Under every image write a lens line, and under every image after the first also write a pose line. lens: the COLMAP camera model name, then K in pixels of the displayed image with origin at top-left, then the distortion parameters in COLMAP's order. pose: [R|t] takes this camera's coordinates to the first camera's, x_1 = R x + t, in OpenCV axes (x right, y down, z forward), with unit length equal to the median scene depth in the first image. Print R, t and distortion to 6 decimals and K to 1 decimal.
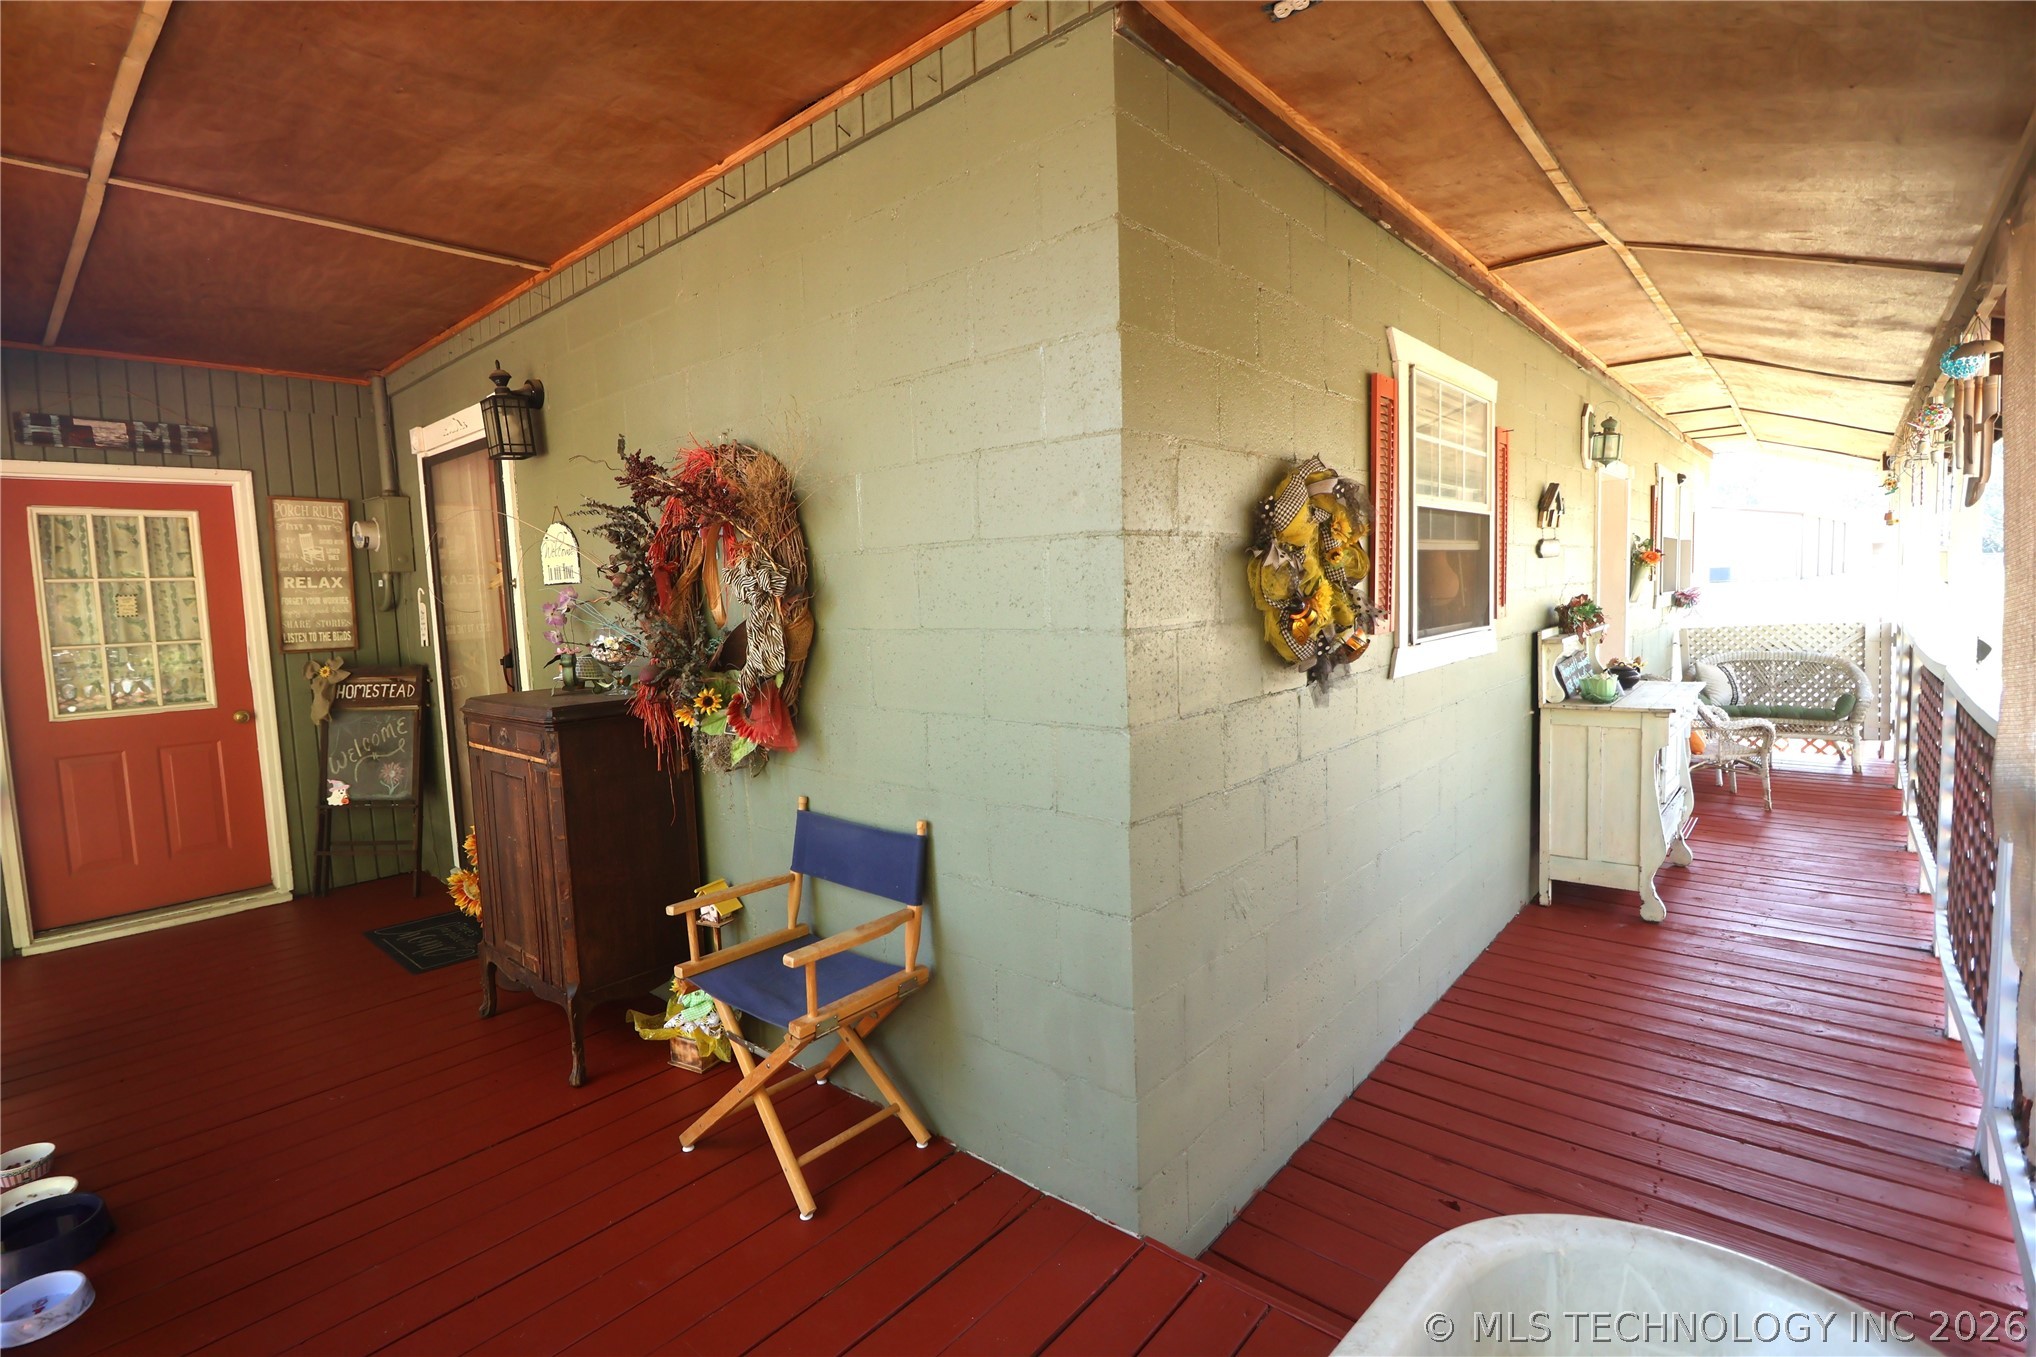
lens RADIAL K [[926.6, 0, 1013.7], [0, 926.6, 678.2], [0, 0, 1]] dist [-0.004134, -0.008595]
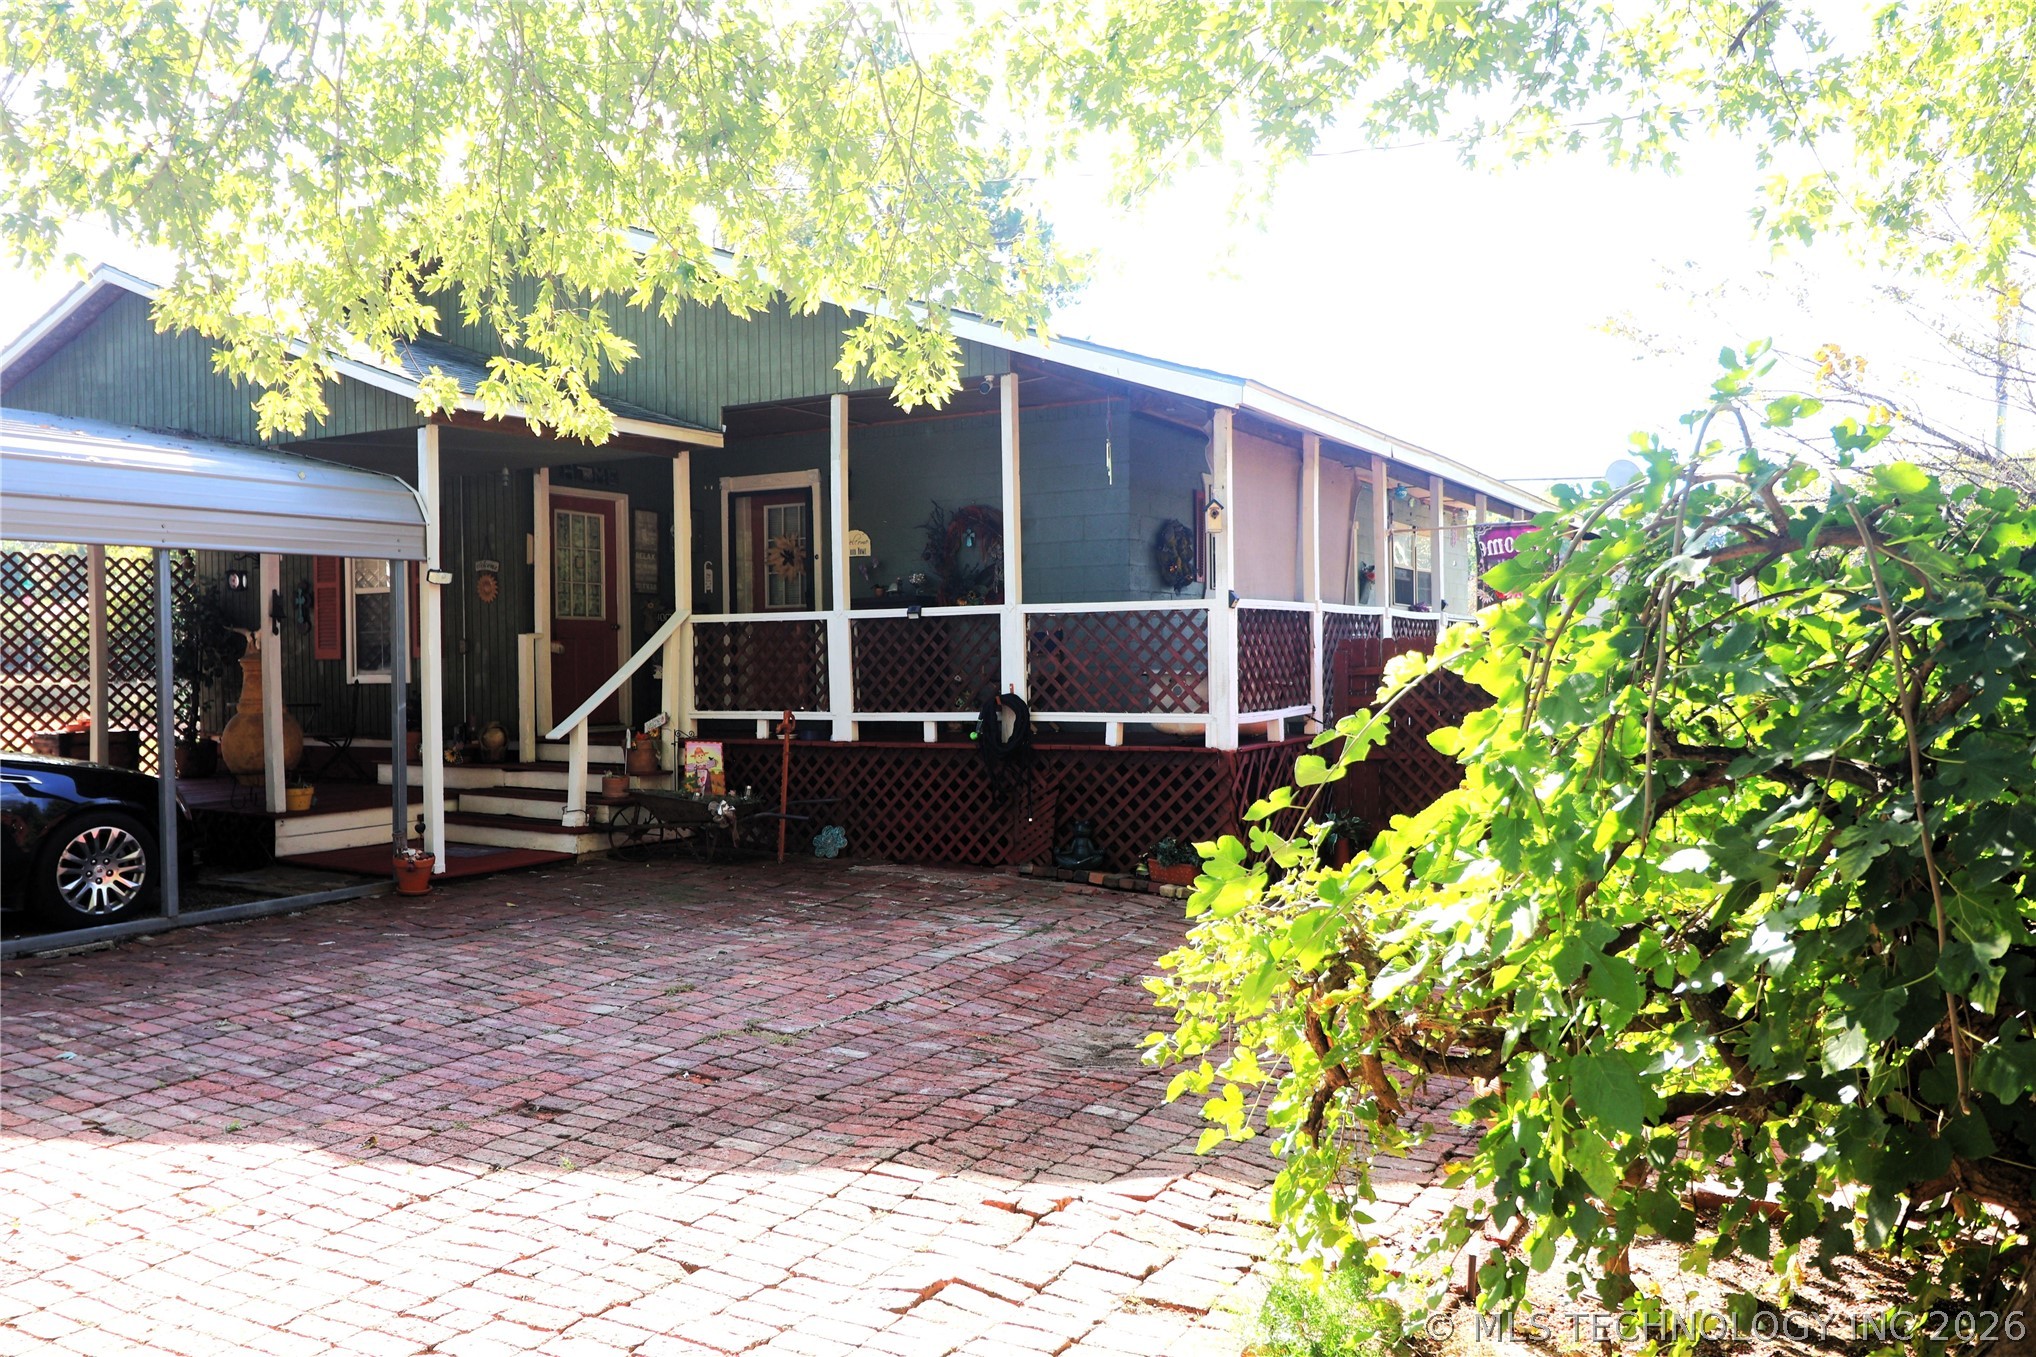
lens RADIAL K [[1560.5, 0, 1023.3], [0, 1560.5, 680.5], [0, 0, 1]] dist [0.009457, 0.000892]
pose [[0.977656, 0.018488, 0.209395, -1.255155], [-0.000409, 0.996290, -0.086054, 0.745978], [-0.210209, 0.084045, 0.974037, -3.929735]]
